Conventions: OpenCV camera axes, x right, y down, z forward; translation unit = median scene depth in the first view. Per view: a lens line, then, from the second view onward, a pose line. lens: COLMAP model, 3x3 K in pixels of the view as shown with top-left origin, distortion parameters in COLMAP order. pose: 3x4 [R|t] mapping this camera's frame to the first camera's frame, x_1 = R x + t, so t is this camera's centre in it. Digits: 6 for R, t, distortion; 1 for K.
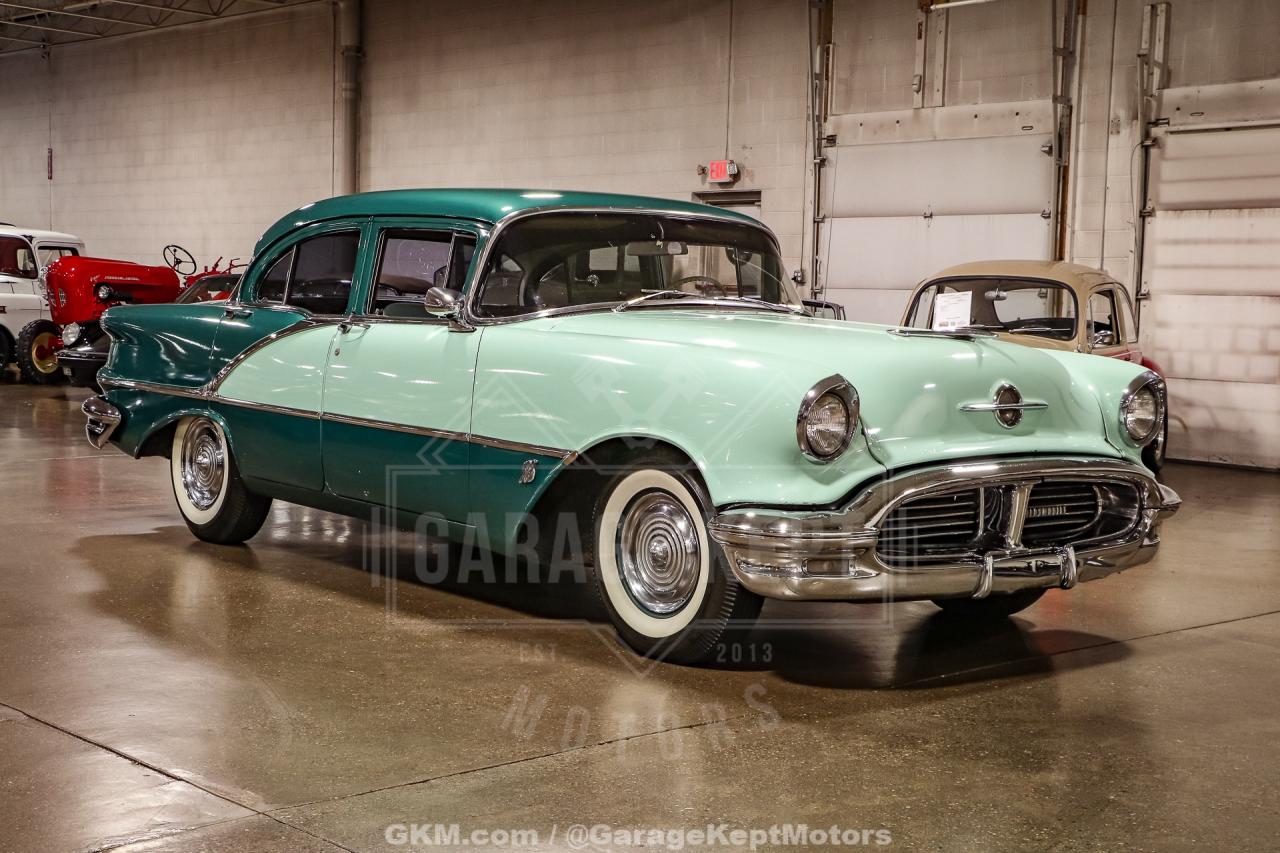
lens RADIAL K [[1659.0, 0, 643.6], [0, 1659.0, 427.9], [0, 0, 1]] dist [0.019673, 0.154868]
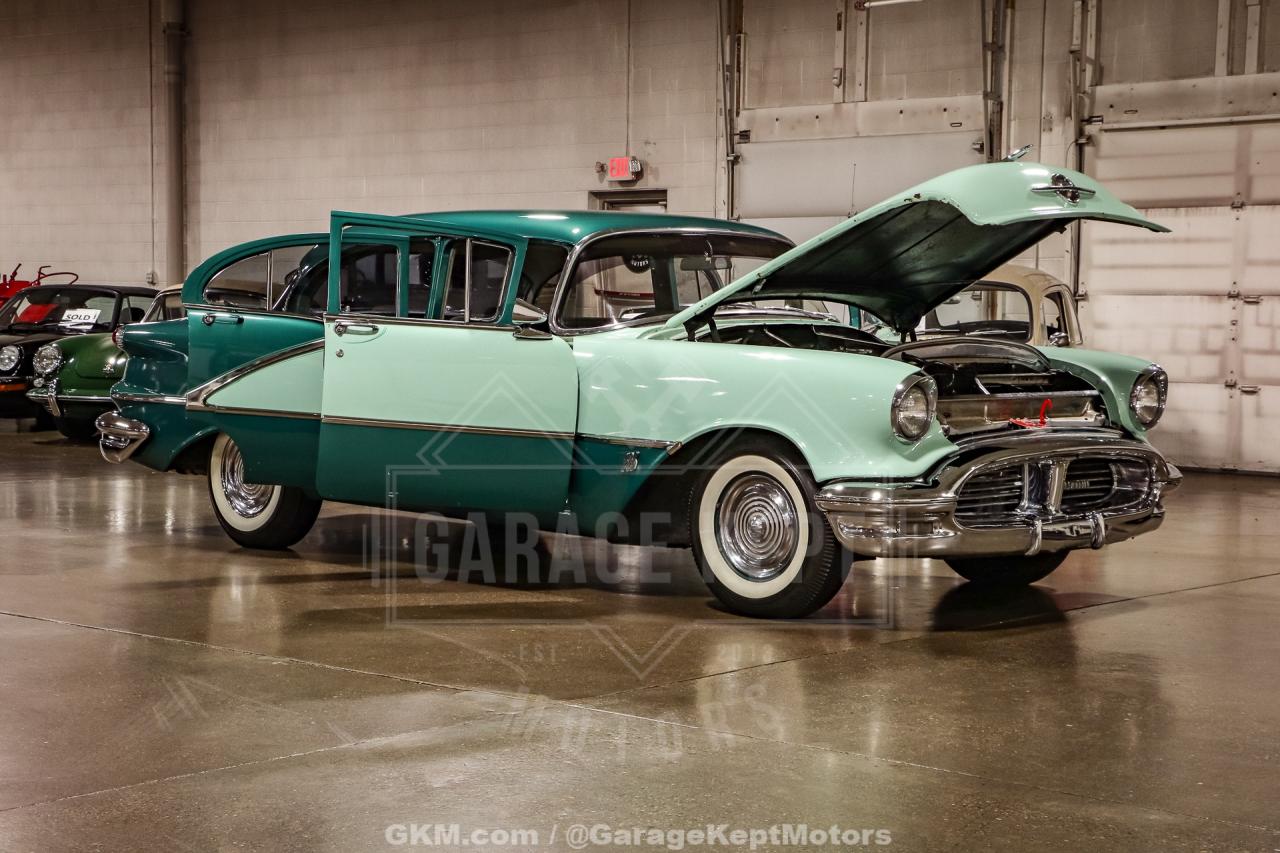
lens RADIAL K [[2000.3, 0, 639.4], [0, 2000.3, 426.9], [0, 0, 1]] dist [0.132676, -0.109395]
pose [[0.994474, -0.020970, 0.102867, -0.082491], [0.022618, 0.999633, -0.014877, 0.009137], [-0.102517, 0.017121, 0.994584, -0.151940]]
